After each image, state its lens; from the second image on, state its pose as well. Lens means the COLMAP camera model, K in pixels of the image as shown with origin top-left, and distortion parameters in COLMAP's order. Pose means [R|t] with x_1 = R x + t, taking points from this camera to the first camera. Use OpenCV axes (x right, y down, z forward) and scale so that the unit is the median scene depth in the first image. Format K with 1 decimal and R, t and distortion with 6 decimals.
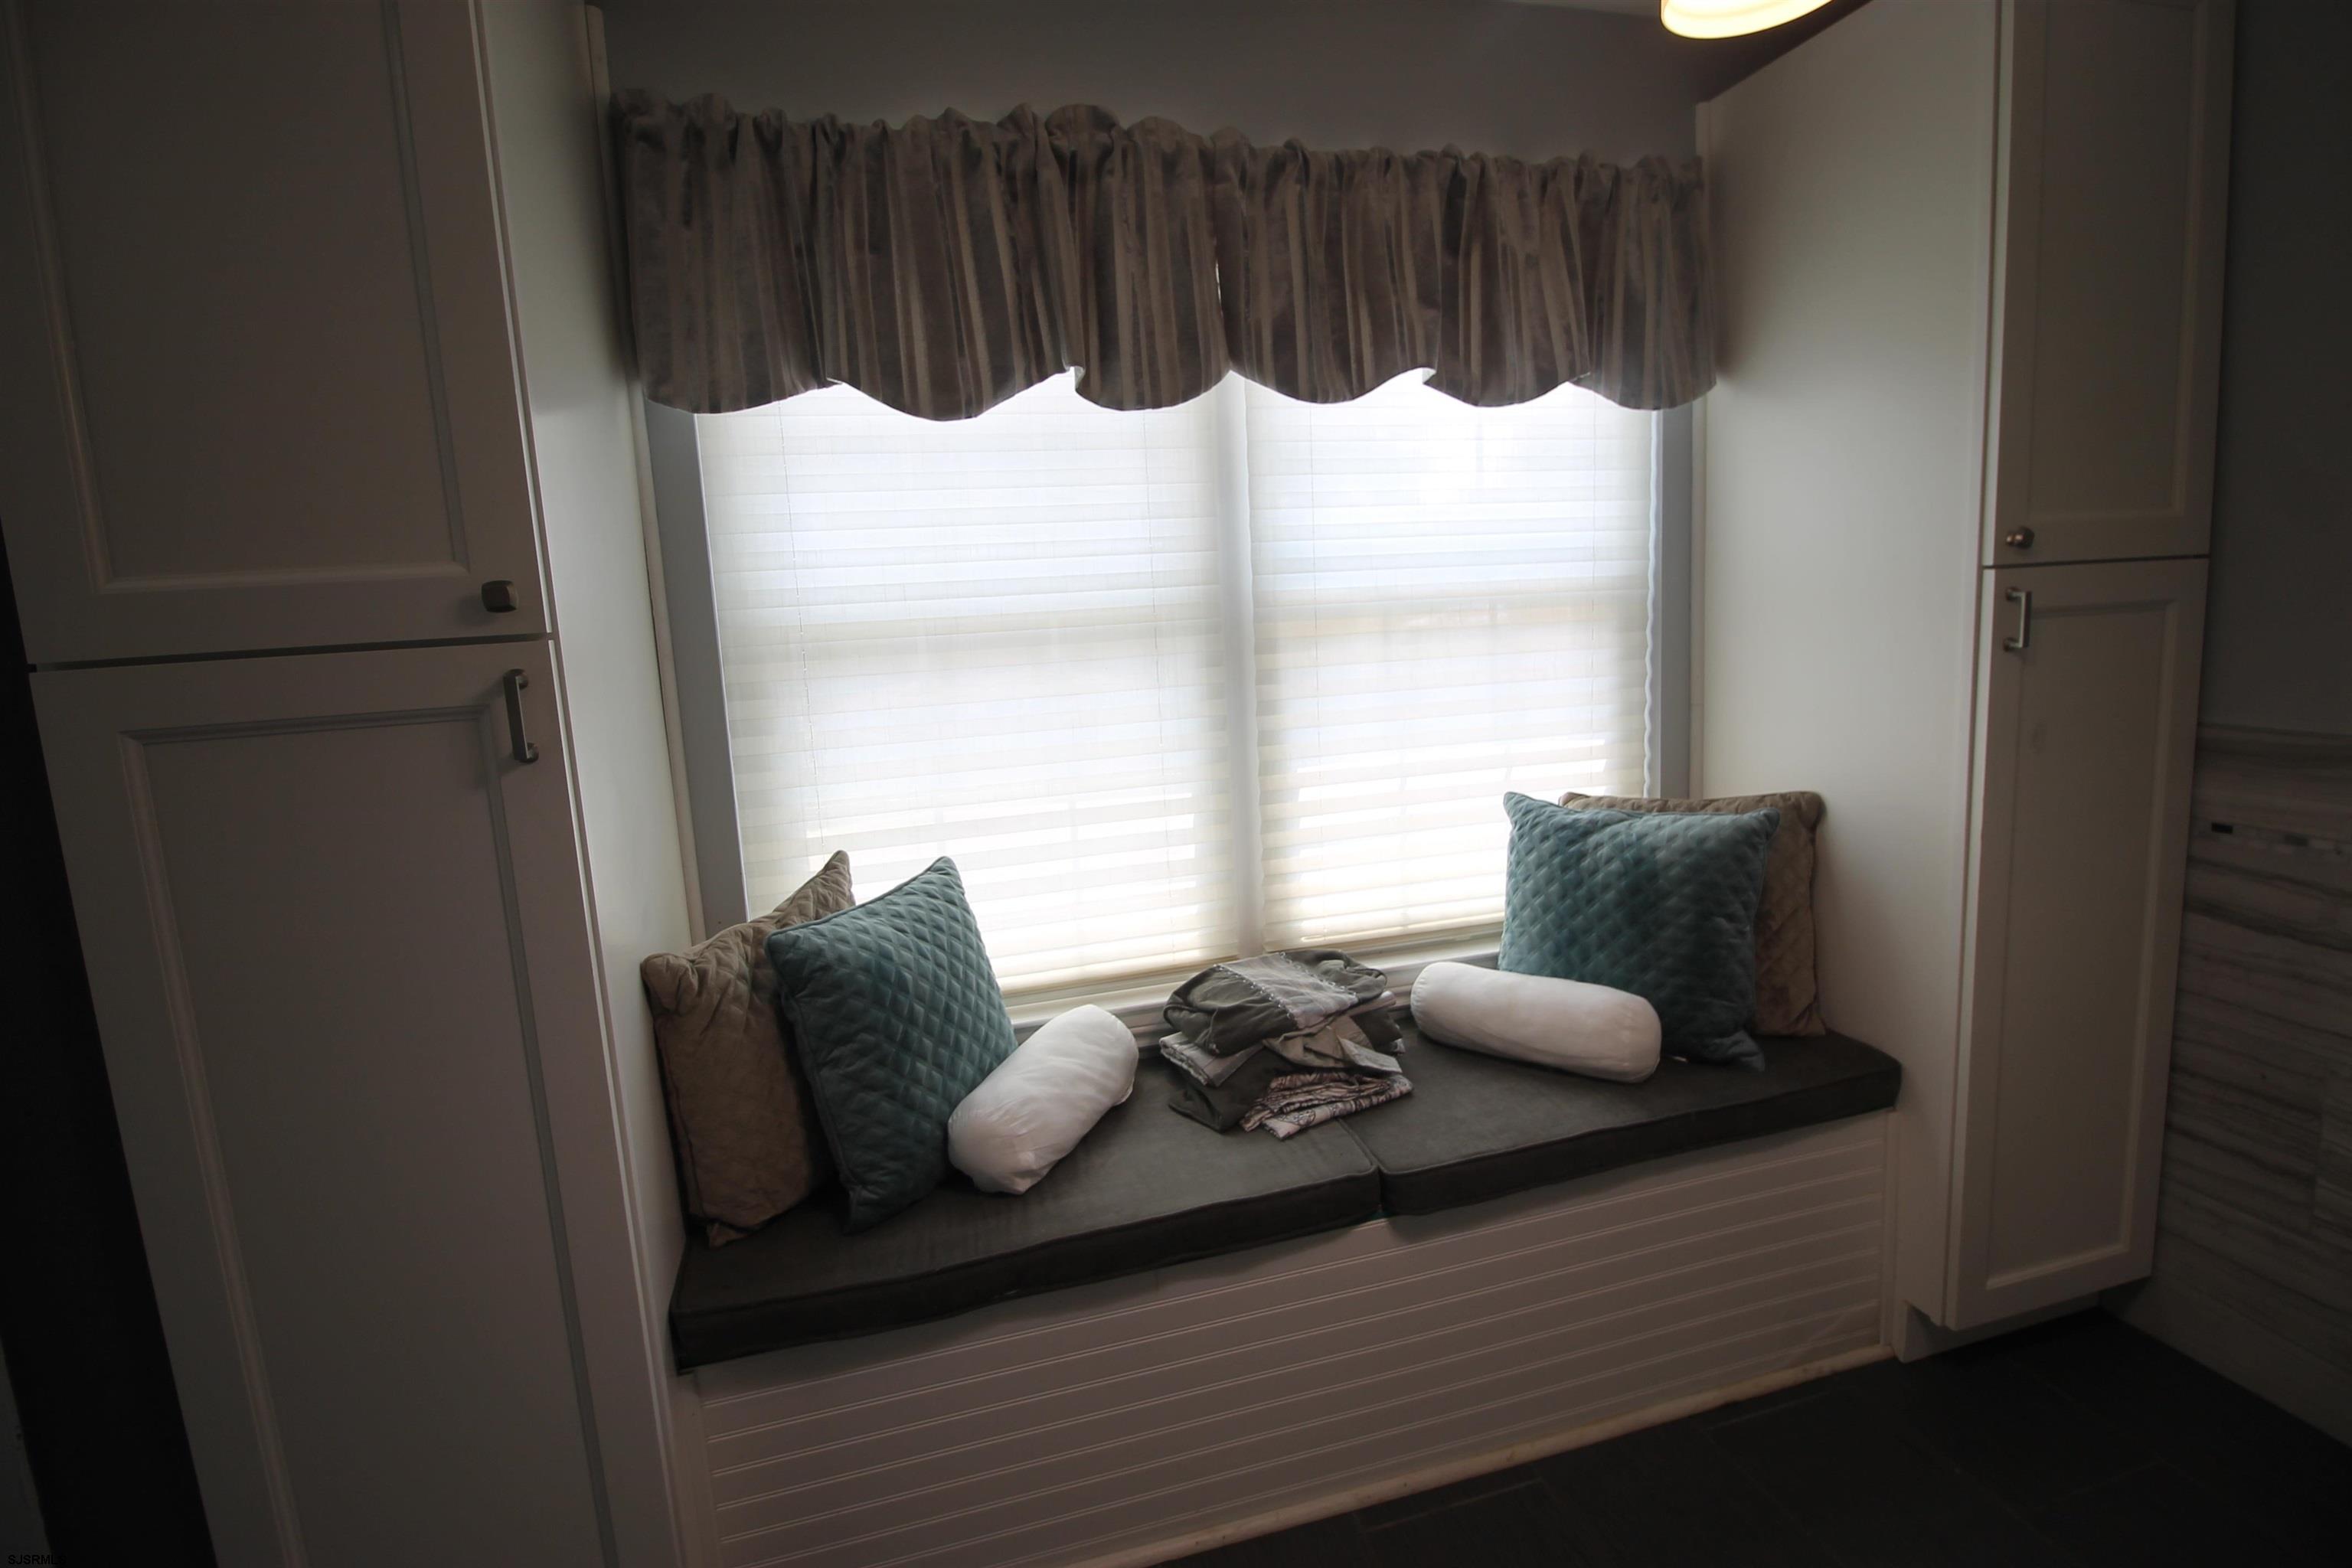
lens RADIAL K [[1099.6, 0, 1172.0], [0, 1099.6, 744.2], [0, 0, 1]] dist [-0.001111, -0.010863]
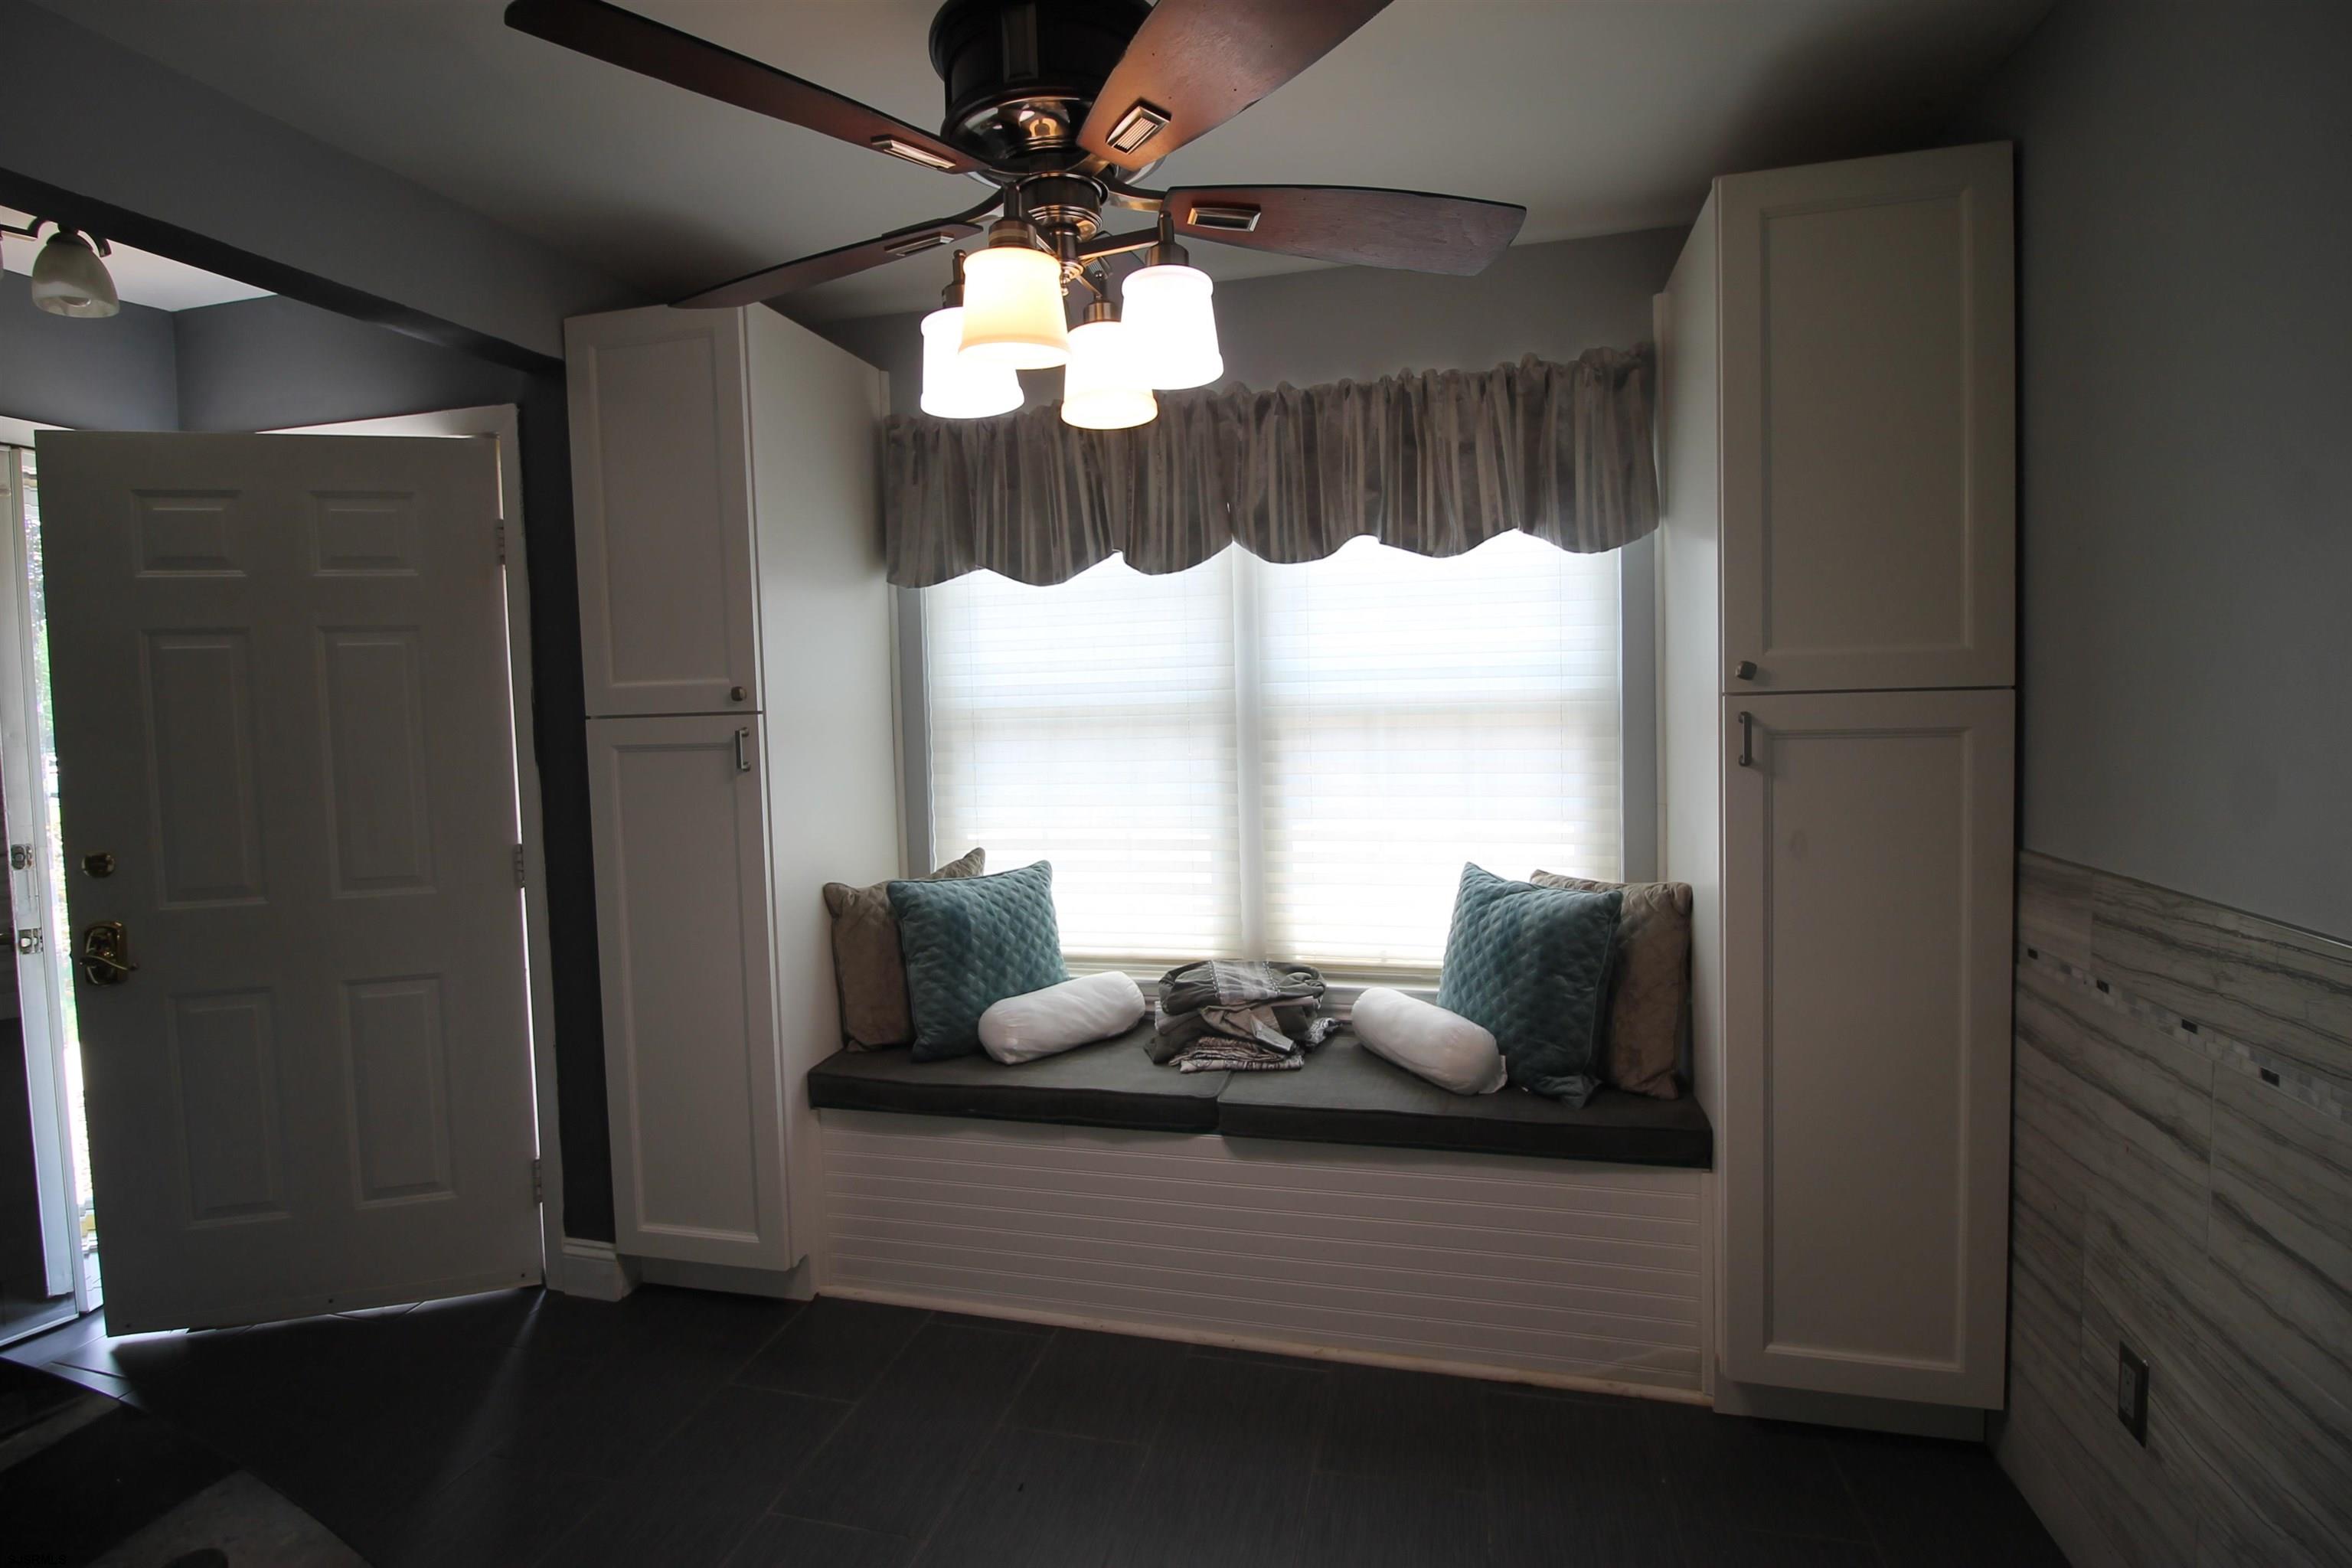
lens RADIAL K [[1099.6, 0, 1172.0], [0, 1099.6, 744.2], [0, 0, 1]] dist [-0.001111, -0.010863]
pose [[0.869198, 0.048760, -0.492054, 0.729038], [-0.083396, 0.995327, -0.048684, -0.000147], [0.487380, 0.083351, 0.869203, -0.282423]]
